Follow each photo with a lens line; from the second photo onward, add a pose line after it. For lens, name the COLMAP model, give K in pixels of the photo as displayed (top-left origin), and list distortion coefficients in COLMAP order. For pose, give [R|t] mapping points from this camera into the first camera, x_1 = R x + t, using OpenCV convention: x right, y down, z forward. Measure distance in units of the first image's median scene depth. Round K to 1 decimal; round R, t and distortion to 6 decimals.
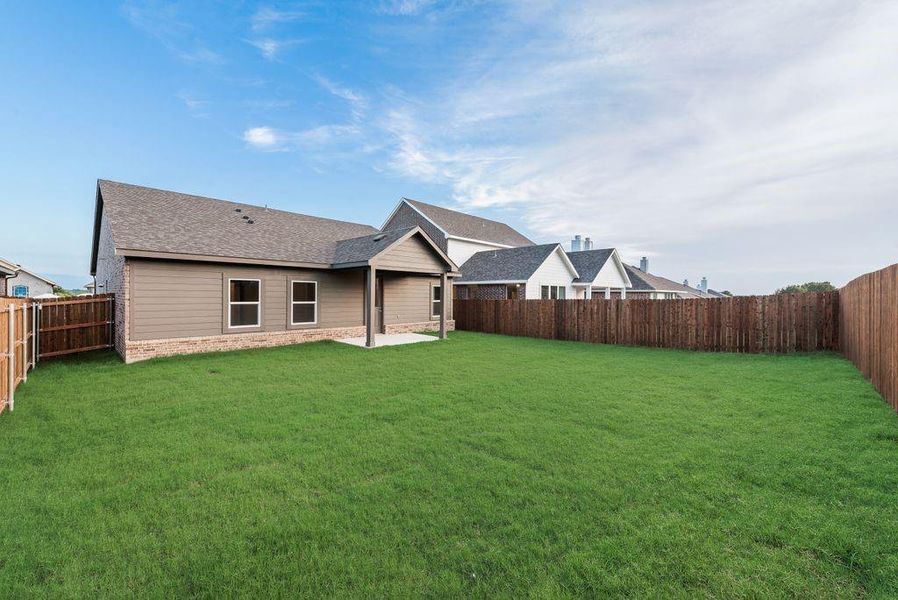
lens RADIAL K [[361.1, 0, 450.6], [0, 361.1, 299.7], [0, 0, 1]] dist [0.009595, -0.000656]
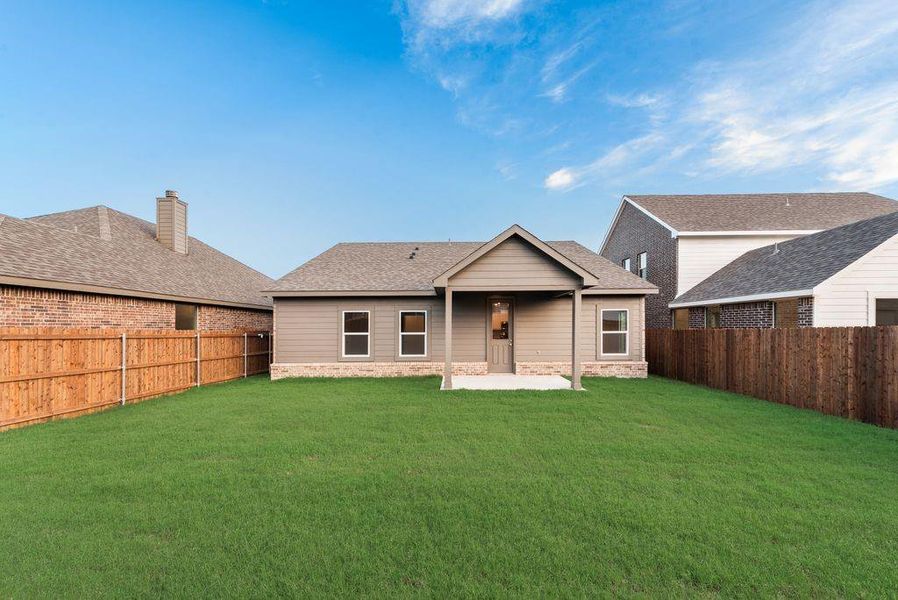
lens RADIAL K [[361.1, 0, 440.8], [0, 361.1, 328.3], [0, 0, 1]] dist [0.009595, -0.000656]
pose [[0.679134, -0.009061, -0.733959, 0.215622], [0.002100, 0.999944, -0.010401, 0.002715], [0.734011, 0.005522, 0.679115, 0.266154]]
